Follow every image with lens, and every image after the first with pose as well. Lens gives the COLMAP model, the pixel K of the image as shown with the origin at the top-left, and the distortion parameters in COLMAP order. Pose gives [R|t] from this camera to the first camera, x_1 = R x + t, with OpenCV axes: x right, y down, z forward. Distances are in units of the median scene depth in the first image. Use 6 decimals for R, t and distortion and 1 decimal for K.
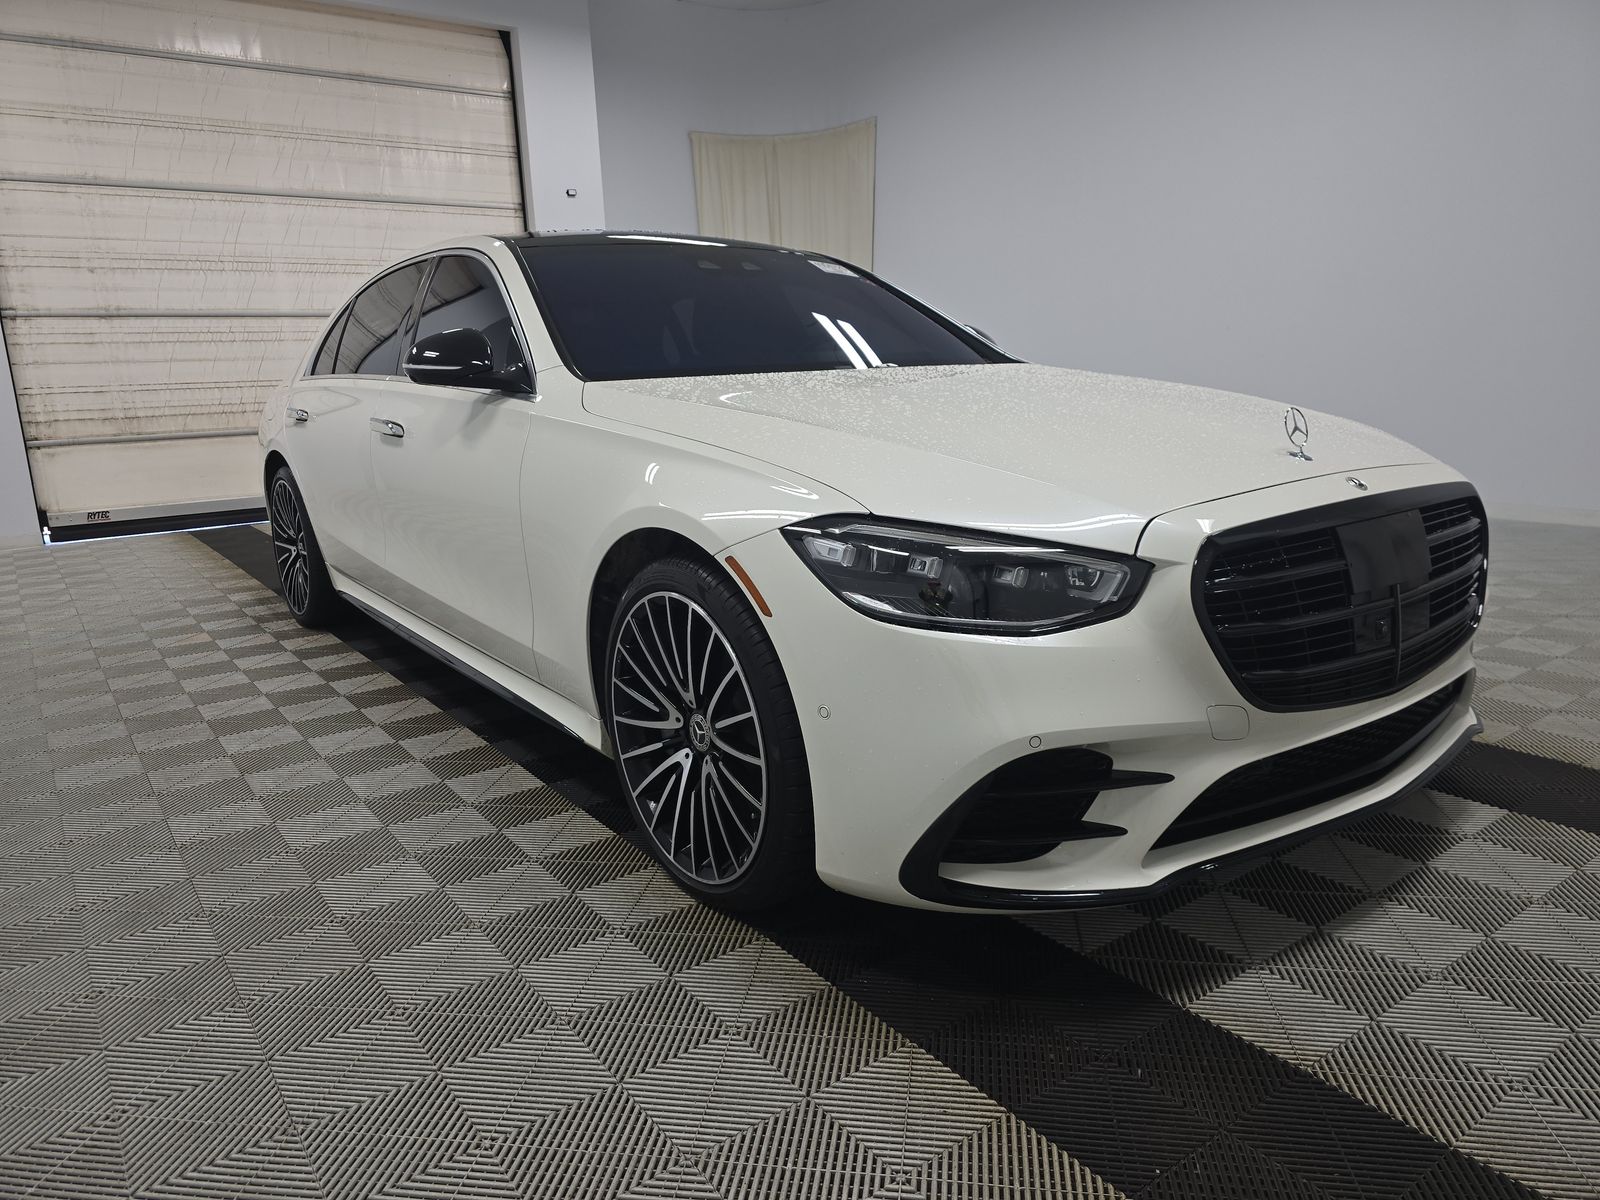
lens RADIAL K [[1107.6, 0, 798.9], [0, 1107.6, 604.4], [0, 0, 1]] dist [0.025066, -0.020864]
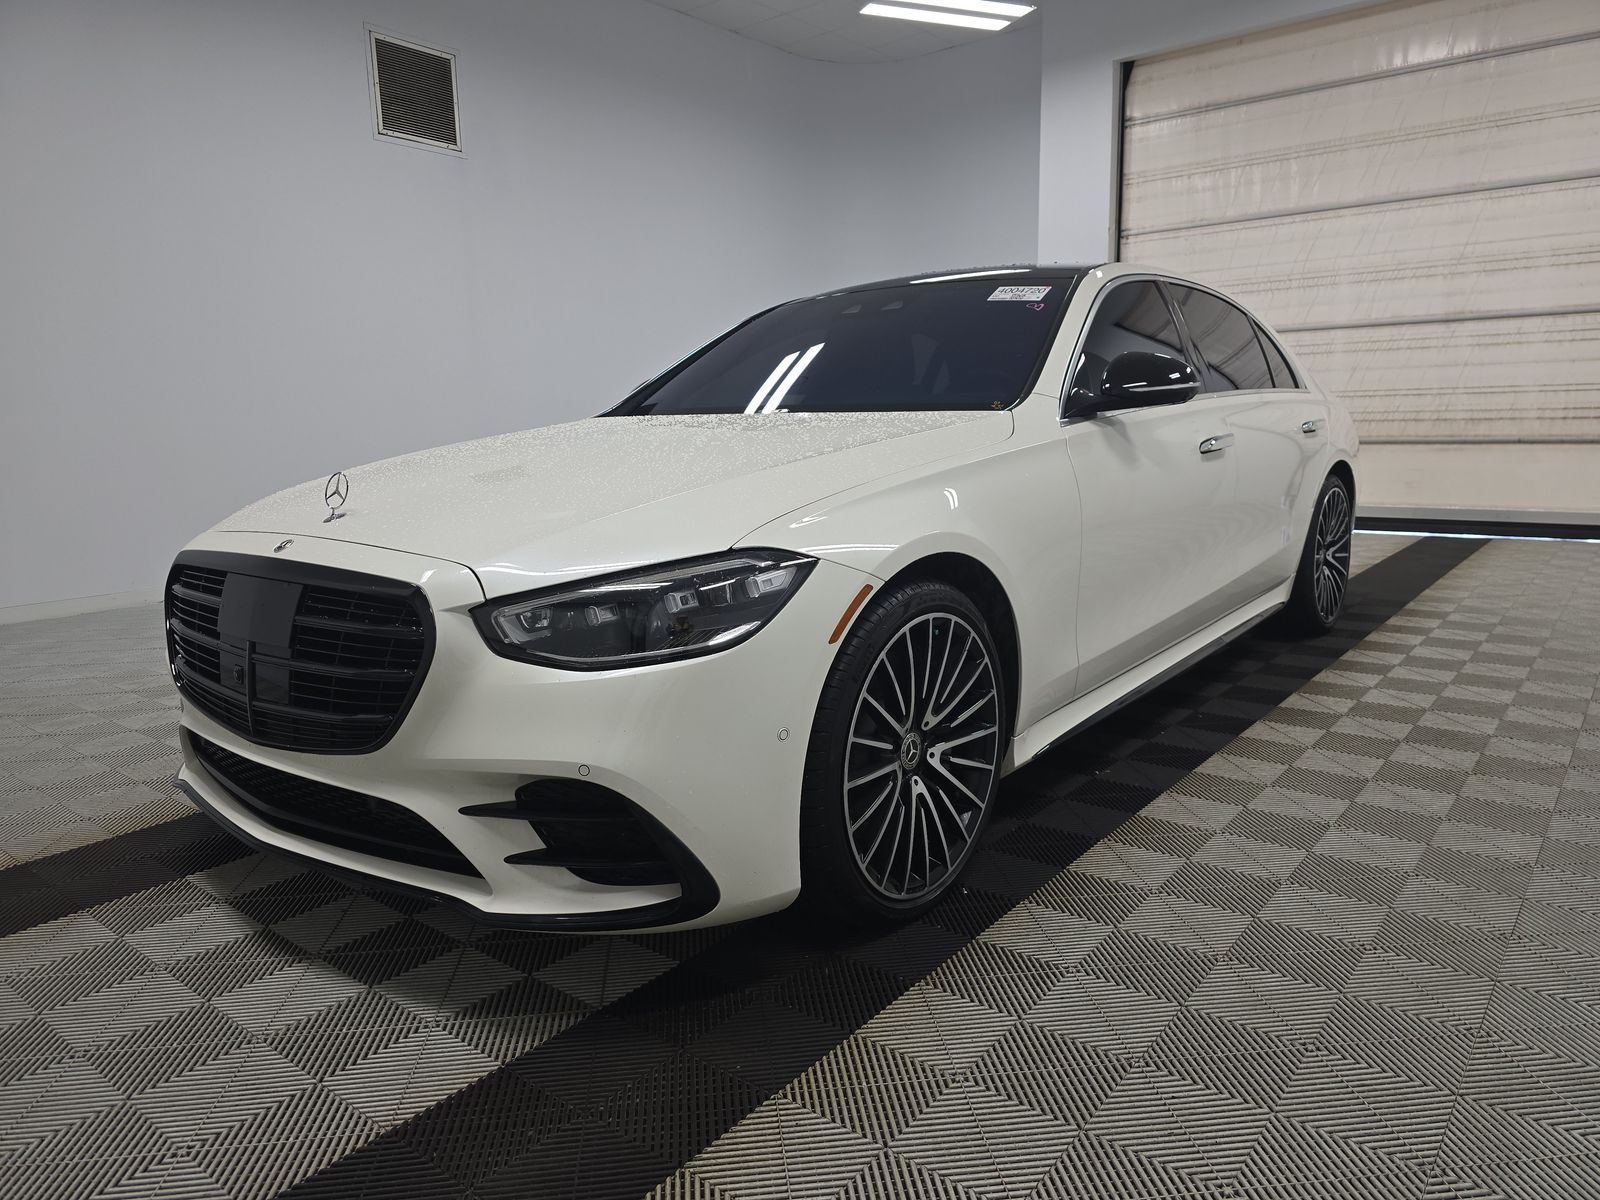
lens RADIAL K [[1107.6, 0, 801.5], [0, 1107.6, 609.4], [0, 0, 1]] dist [0.025066, -0.020864]
pose [[0.227581, 0.200110, -0.952976, 0.431037], [-0.187292, 0.969379, 0.158827, -0.080113], [0.955578, 0.142338, 0.258092, 0.309339]]
